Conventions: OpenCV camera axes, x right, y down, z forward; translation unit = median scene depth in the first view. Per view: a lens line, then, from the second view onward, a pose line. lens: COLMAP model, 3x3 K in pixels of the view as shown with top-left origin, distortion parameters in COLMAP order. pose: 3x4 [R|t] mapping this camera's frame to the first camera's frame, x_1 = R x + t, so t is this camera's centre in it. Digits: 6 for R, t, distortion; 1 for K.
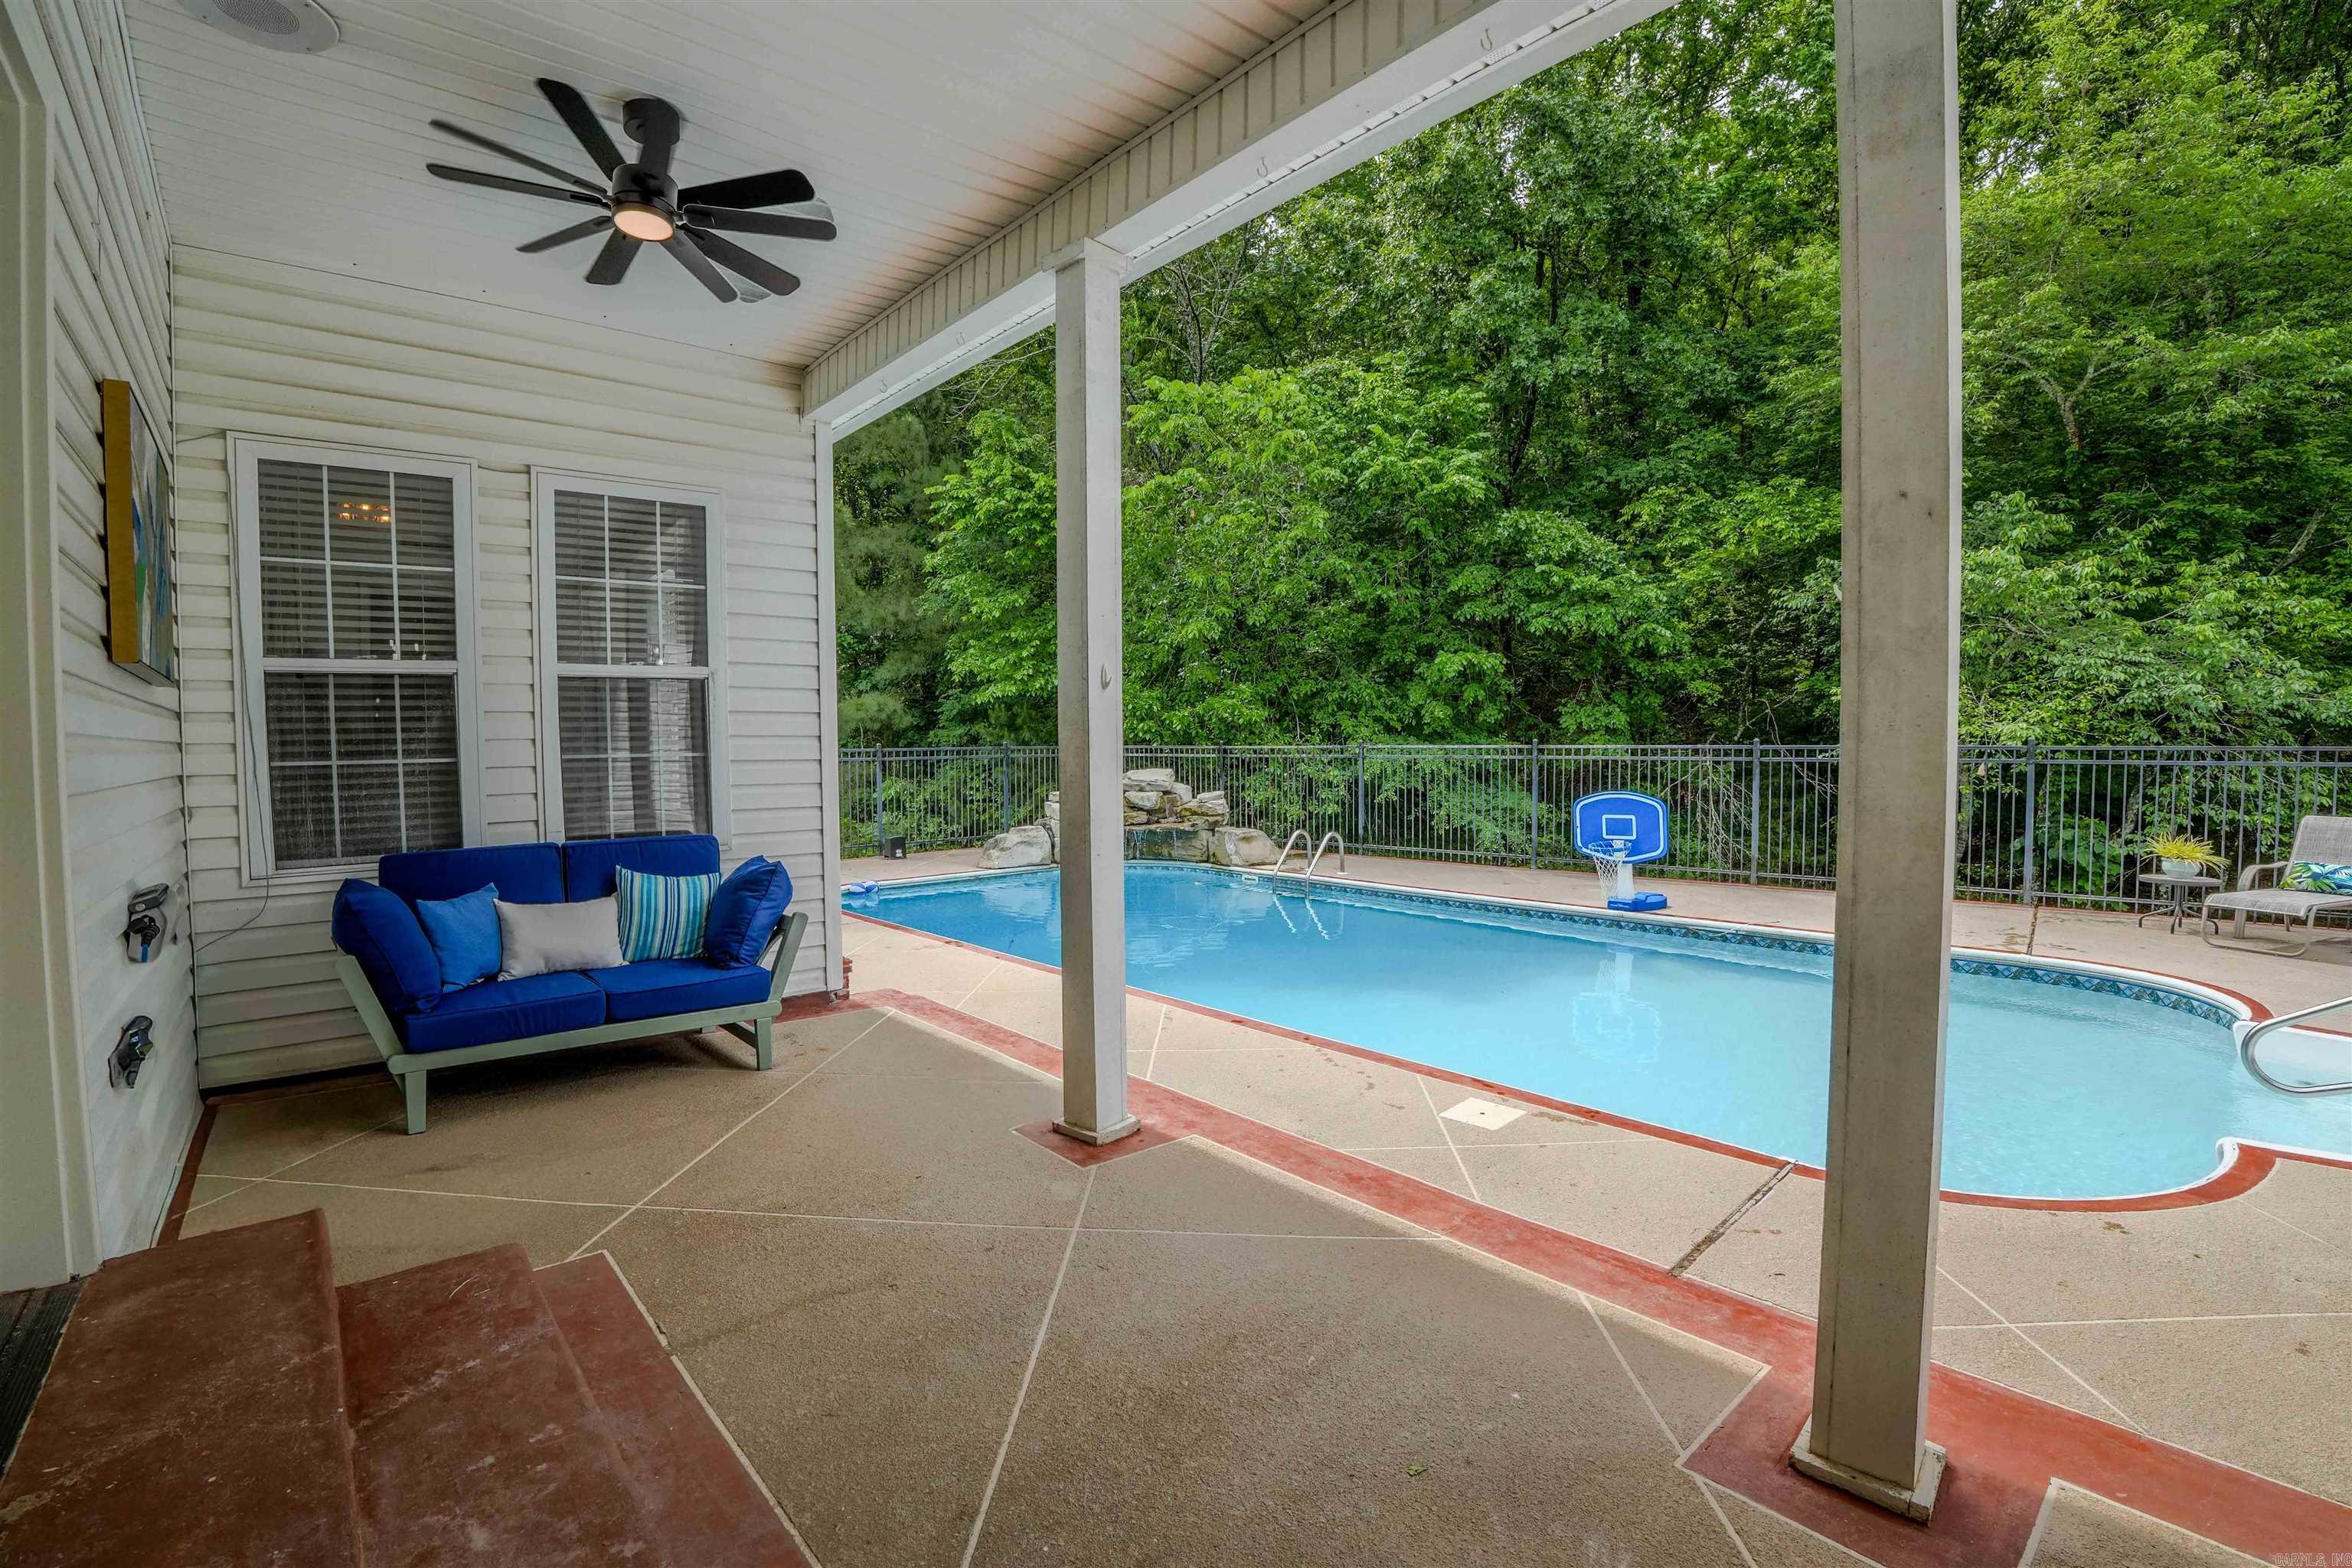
lens RADIAL K [[1041.7, 0, 1179.5], [0, 1041.7, 791.1], [0, 0, 1]] dist [-0.070340, 0.016137]
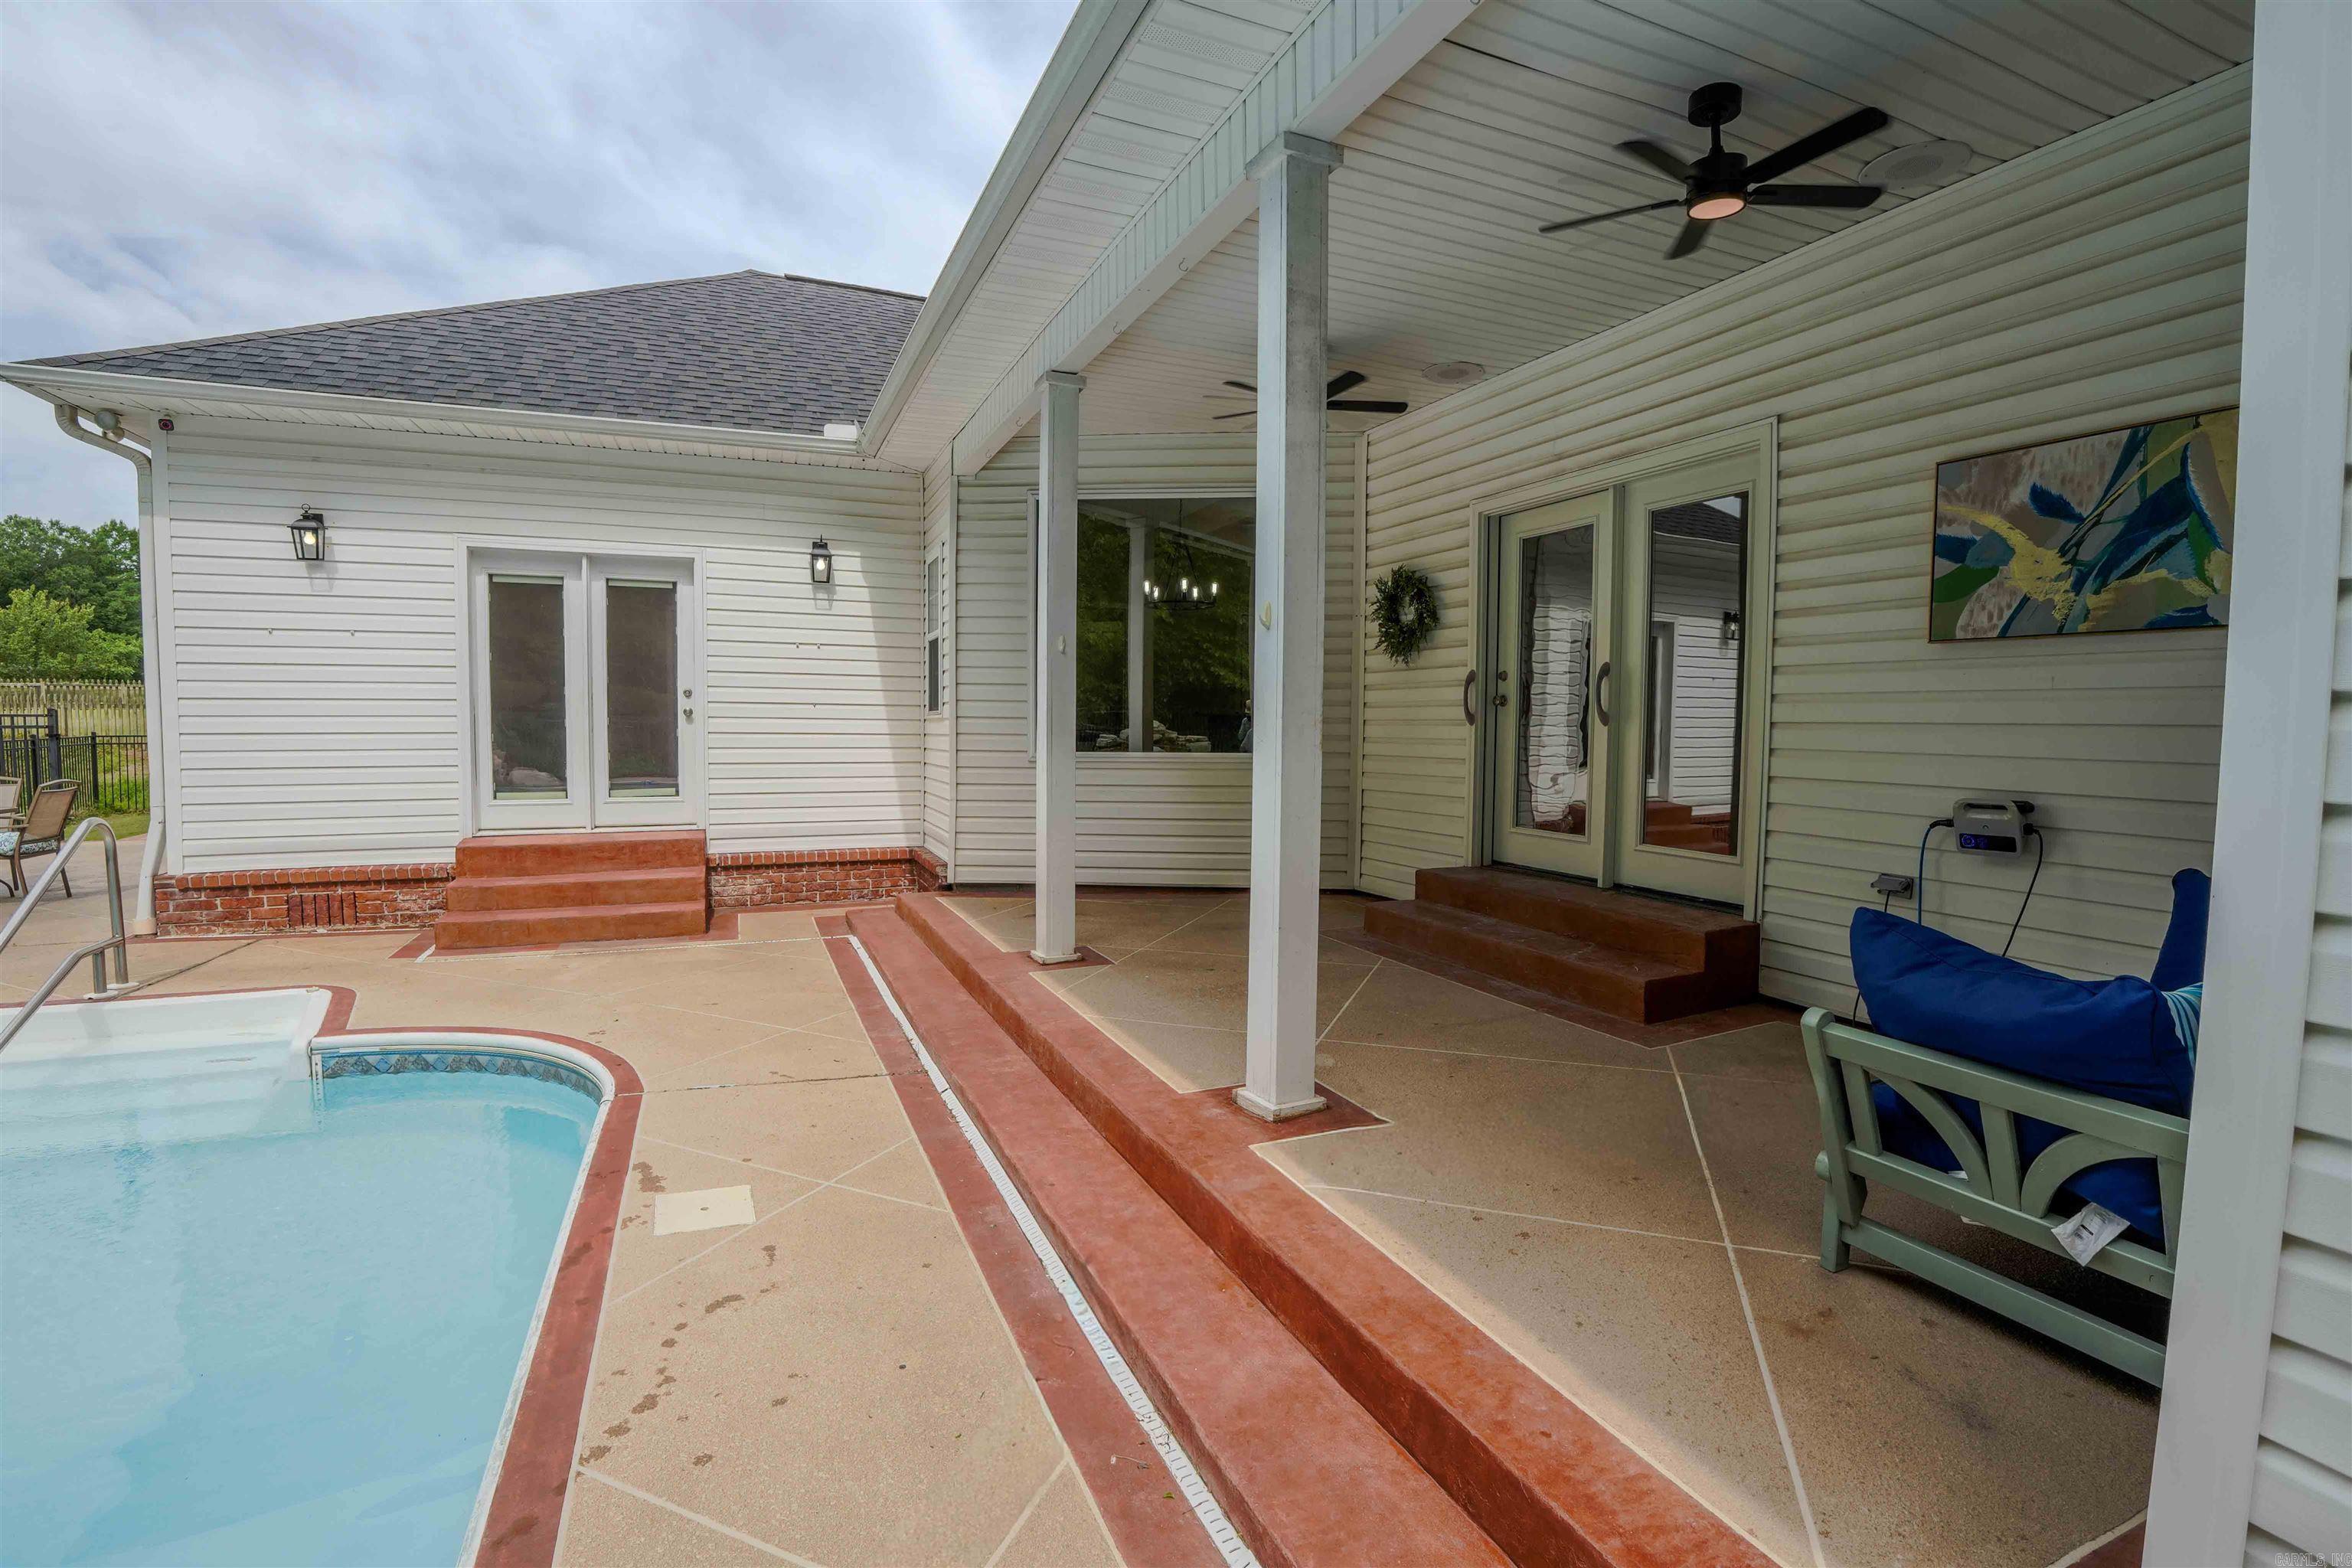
lens RADIAL K [[1041.7, 0, 1179.5], [0, 1041.7, 791.1], [0, 0, 1]] dist [-0.070340, 0.016137]
pose [[-0.953537, -0.022597, 0.300427, -0.222615], [0.008845, 0.994654, 0.102887, -0.040279], [-0.301146, 0.100764, -0.948239, 1.566164]]
